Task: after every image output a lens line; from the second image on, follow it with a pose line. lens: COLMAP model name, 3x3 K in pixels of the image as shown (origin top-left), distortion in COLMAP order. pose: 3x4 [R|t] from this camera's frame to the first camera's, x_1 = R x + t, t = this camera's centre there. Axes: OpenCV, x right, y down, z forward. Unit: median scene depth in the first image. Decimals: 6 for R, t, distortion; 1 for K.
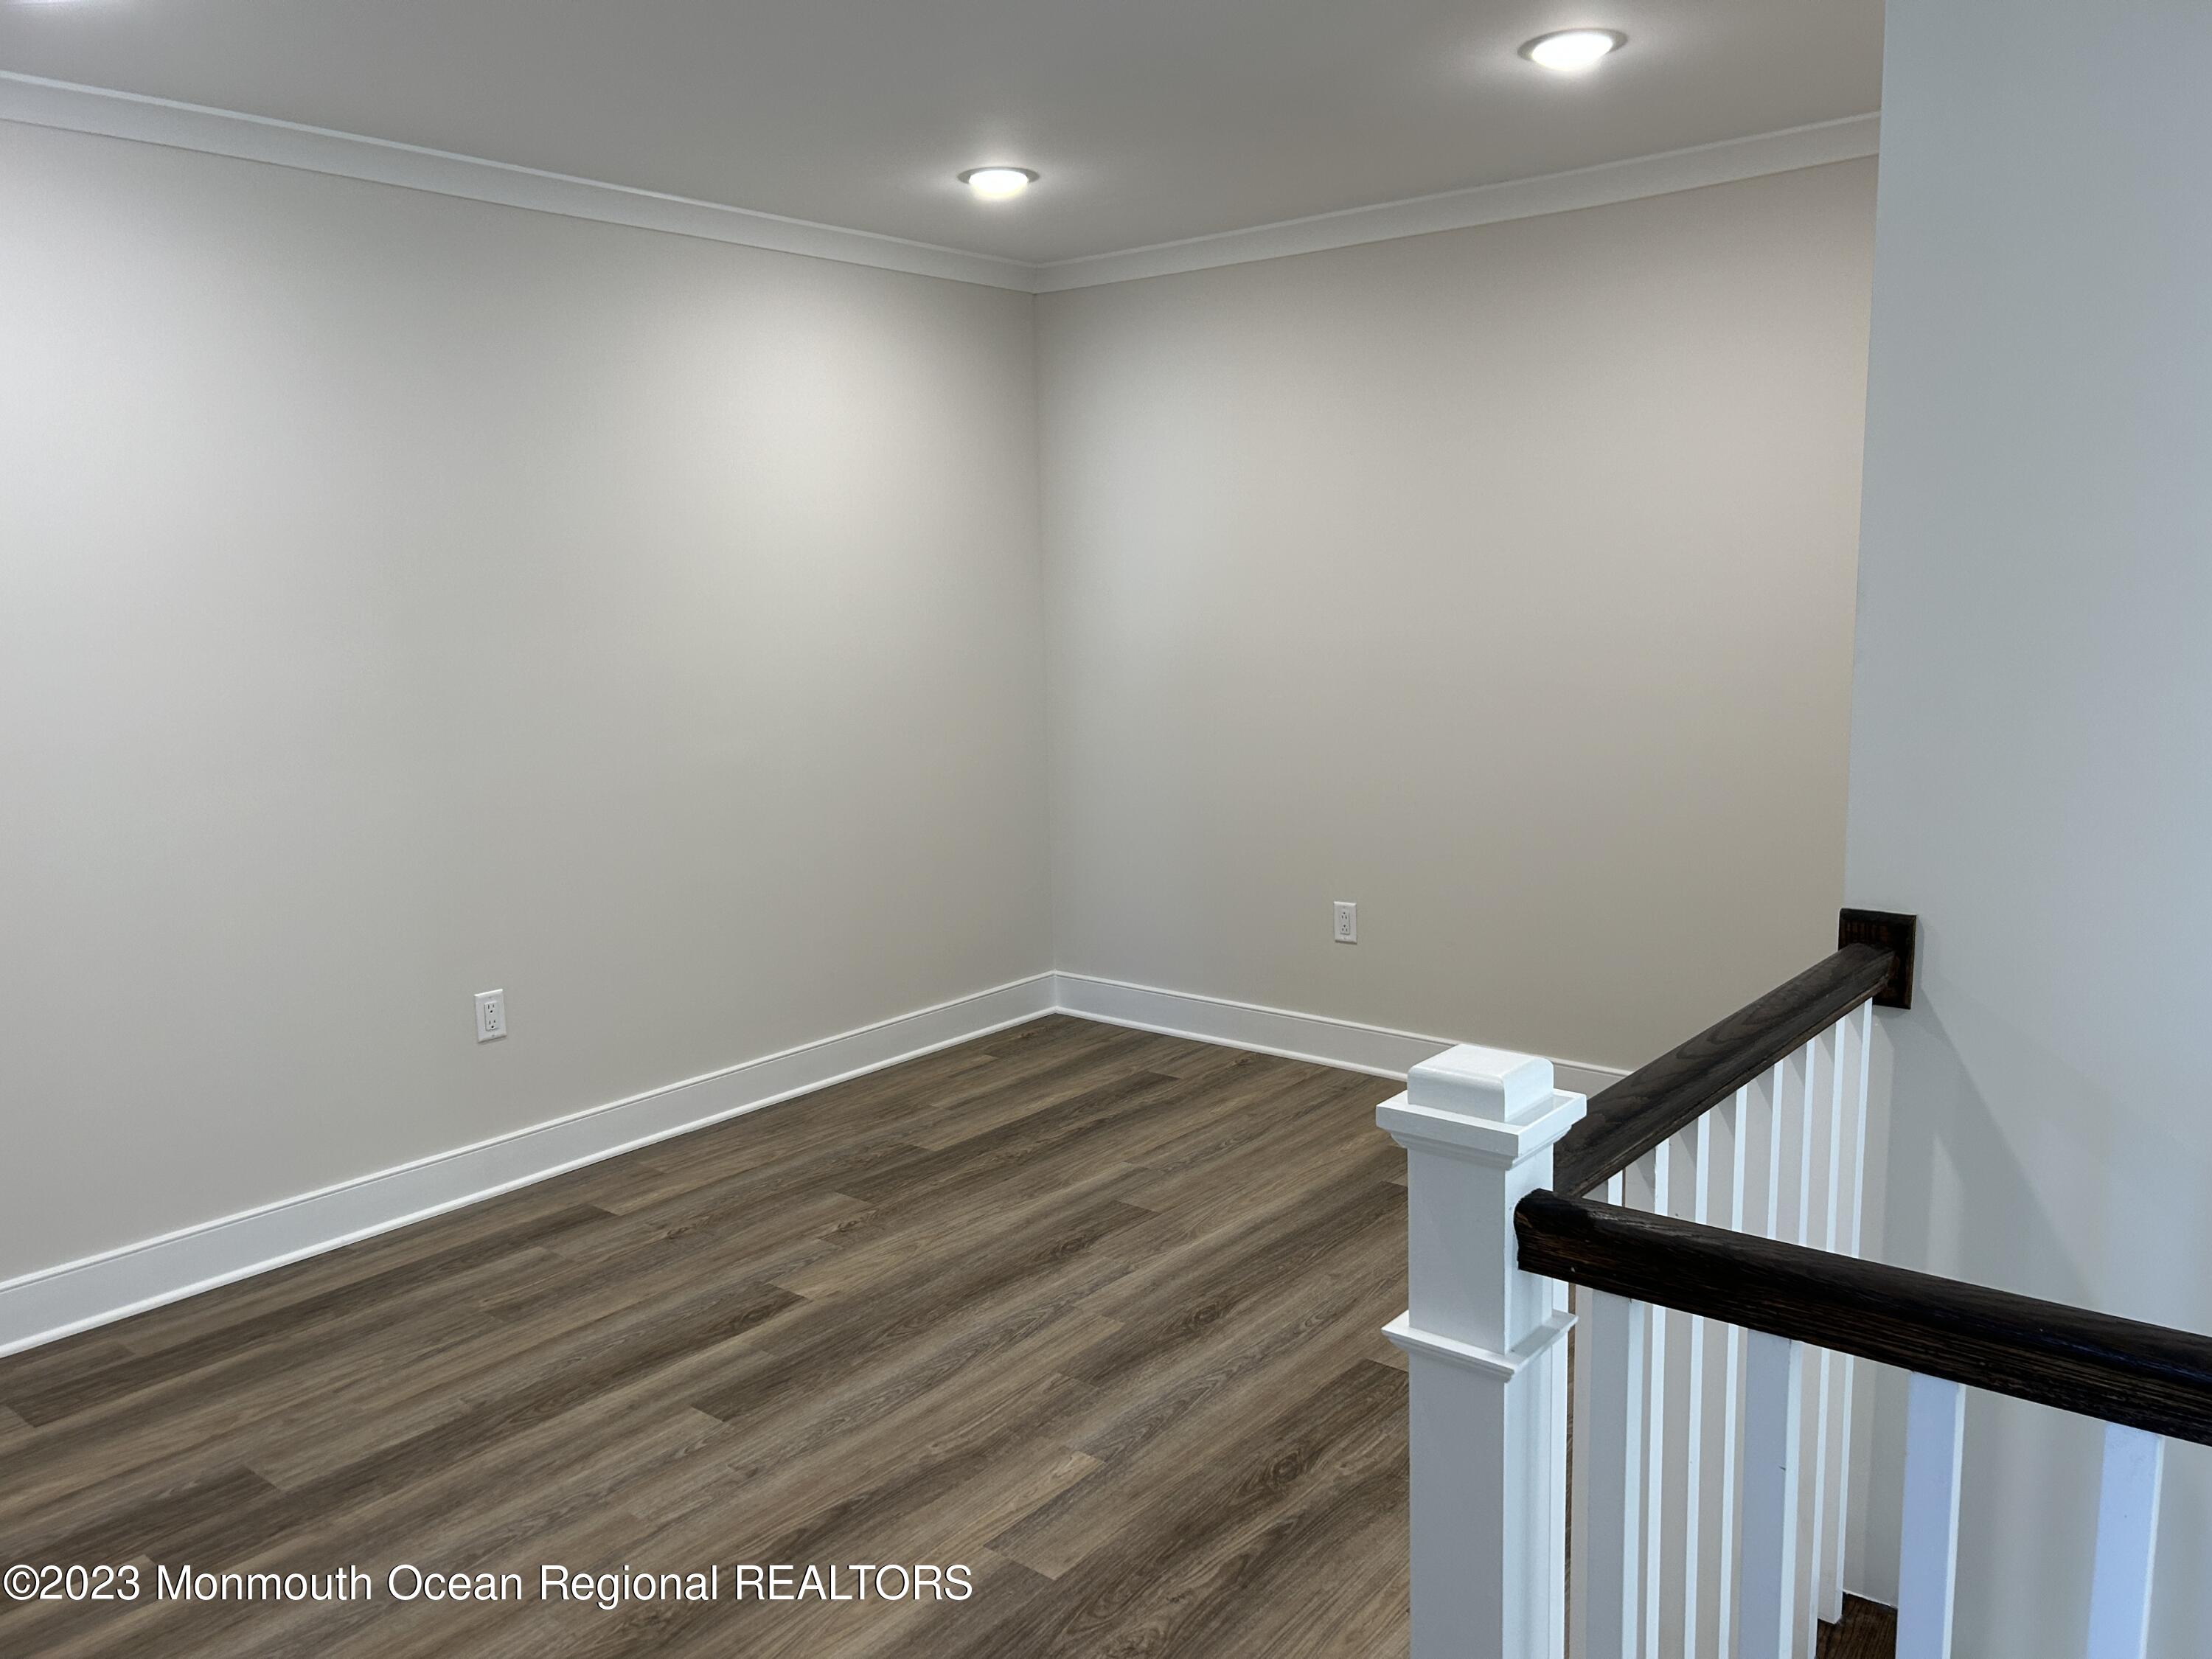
lens RADIAL K [[1687.9, 0, 1105.7], [0, 1687.9, 838.4], [0, 0, 1]] dist [0.066760, -0.060269]
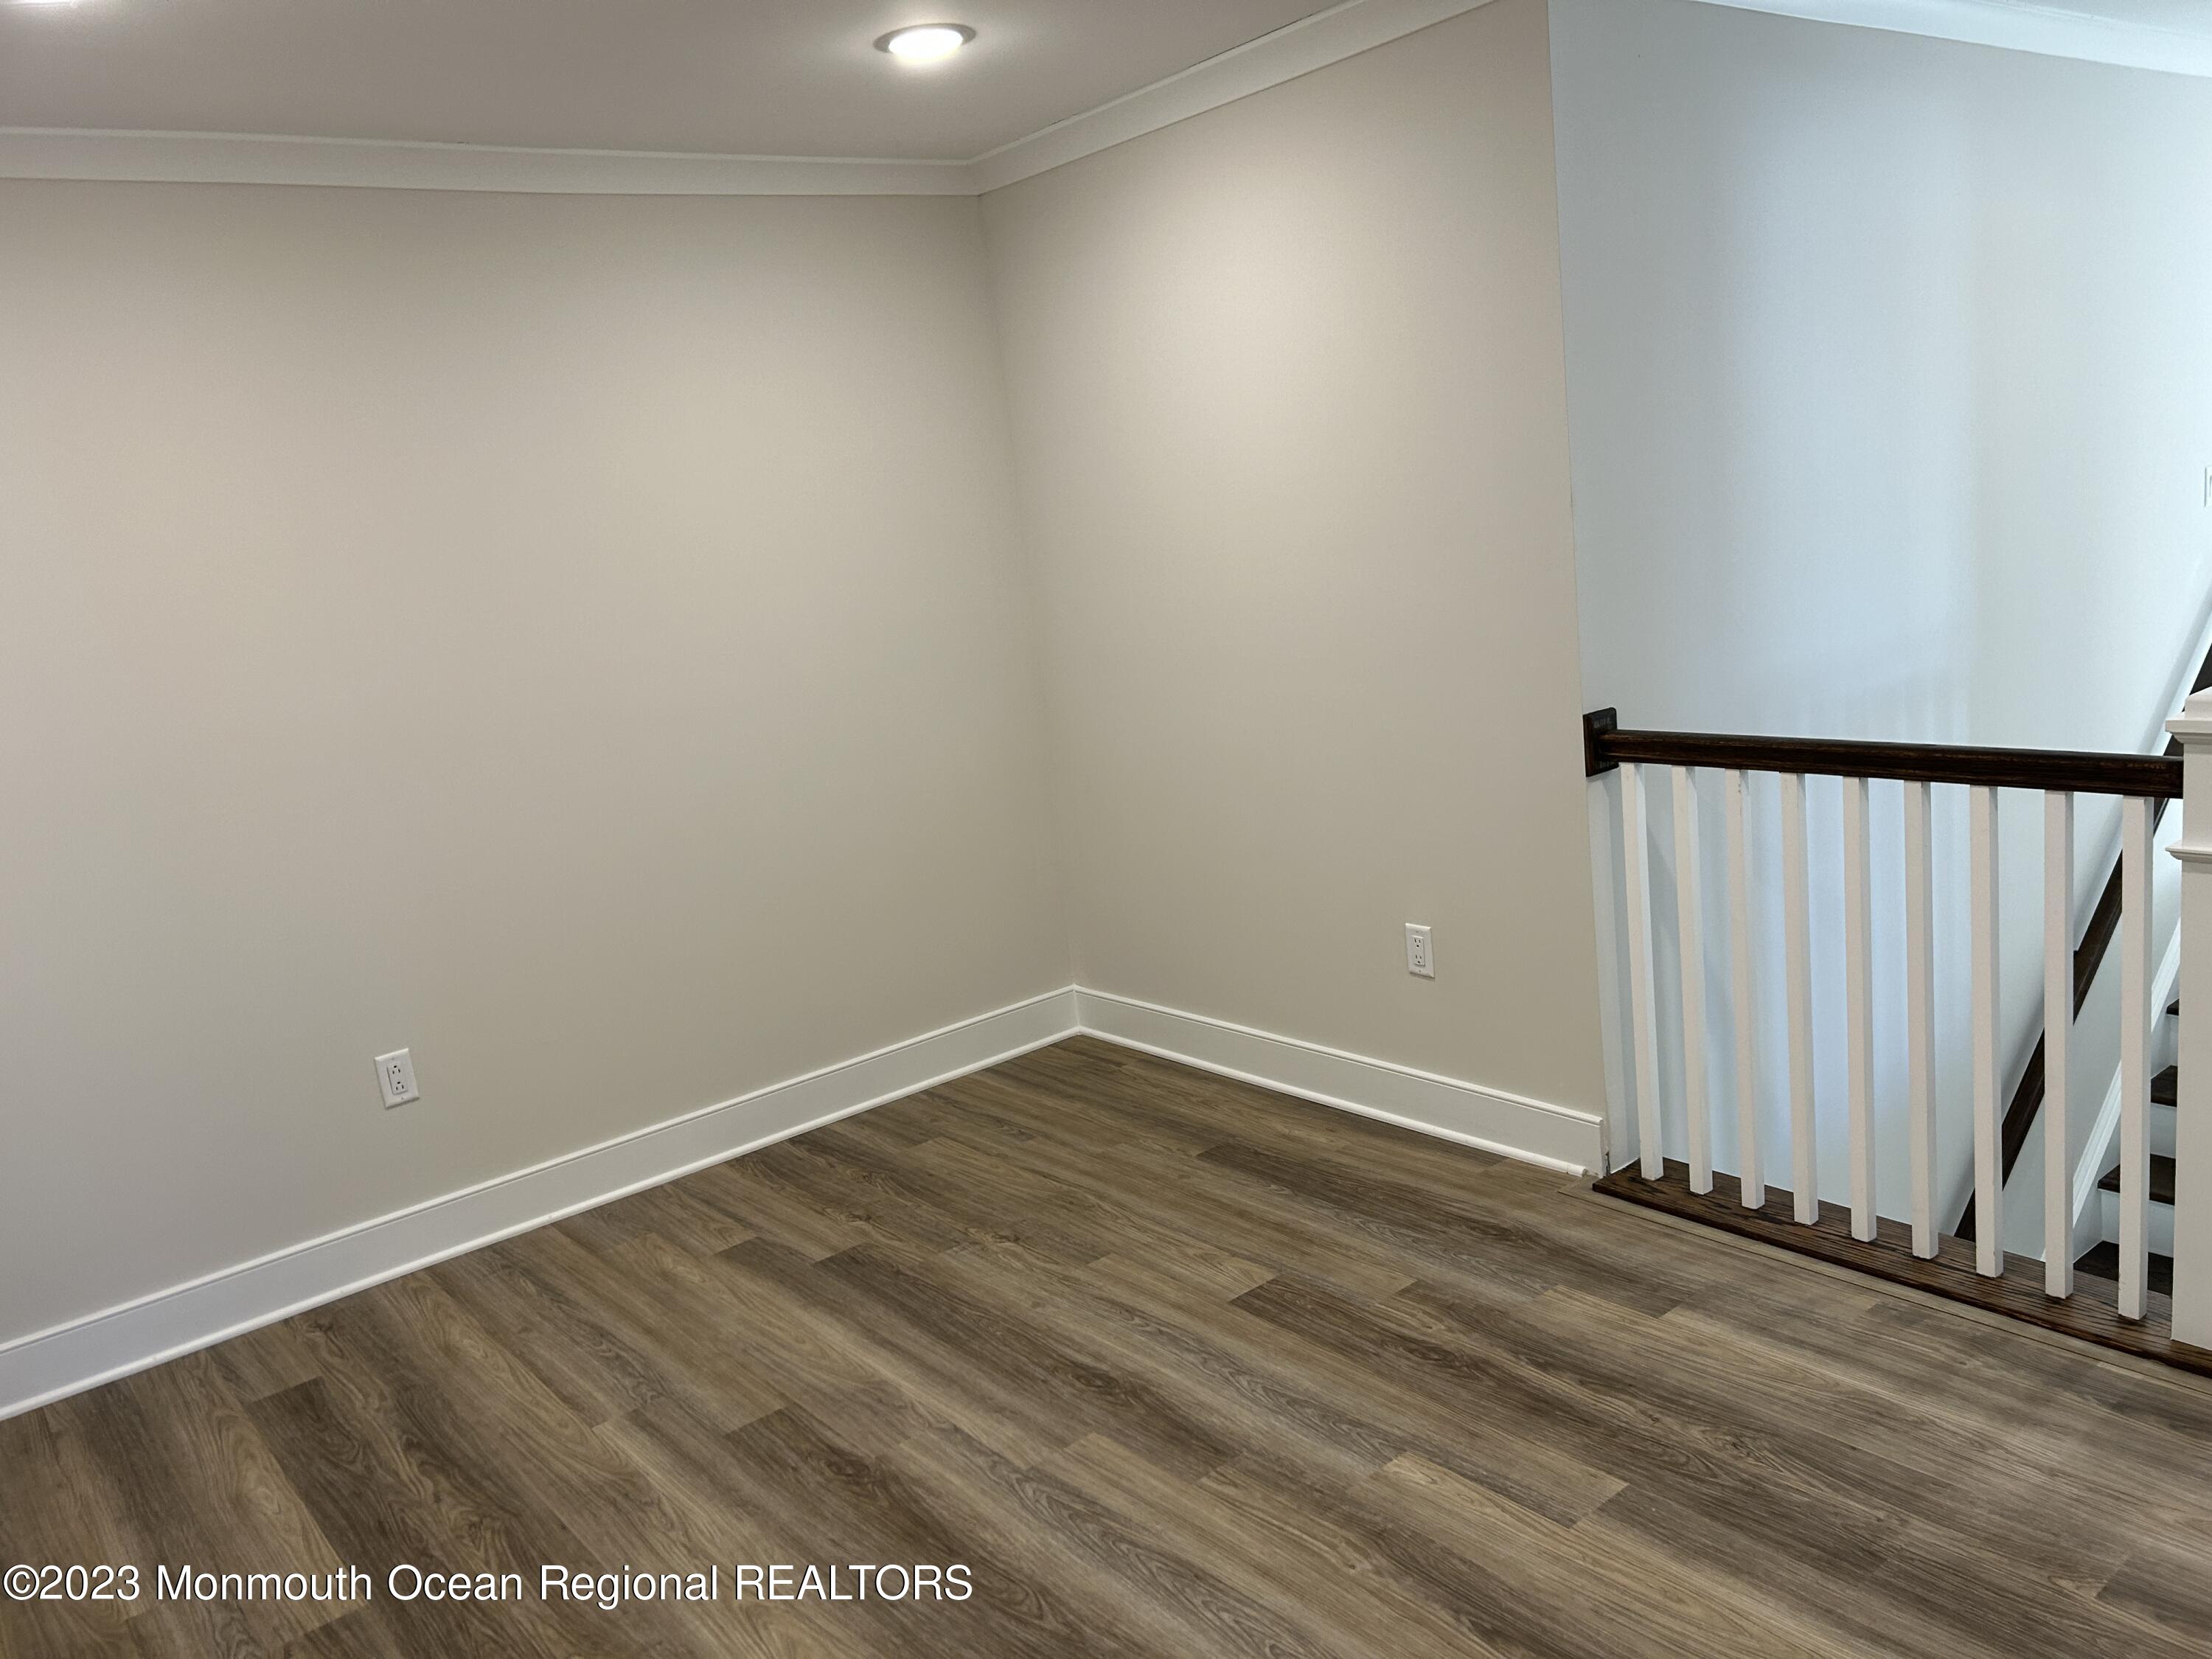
lens RADIAL K [[1687.9, 0, 1104.2], [0, 1687.9, 824.1], [0, 0, 1]] dist [0.066760, -0.060269]
pose [[0.203988, -0.183548, 0.961613, -0.678640], [0.257713, 0.957688, 0.128130, -0.100322], [-0.944443, 0.221683, 0.242660, 0.659475]]
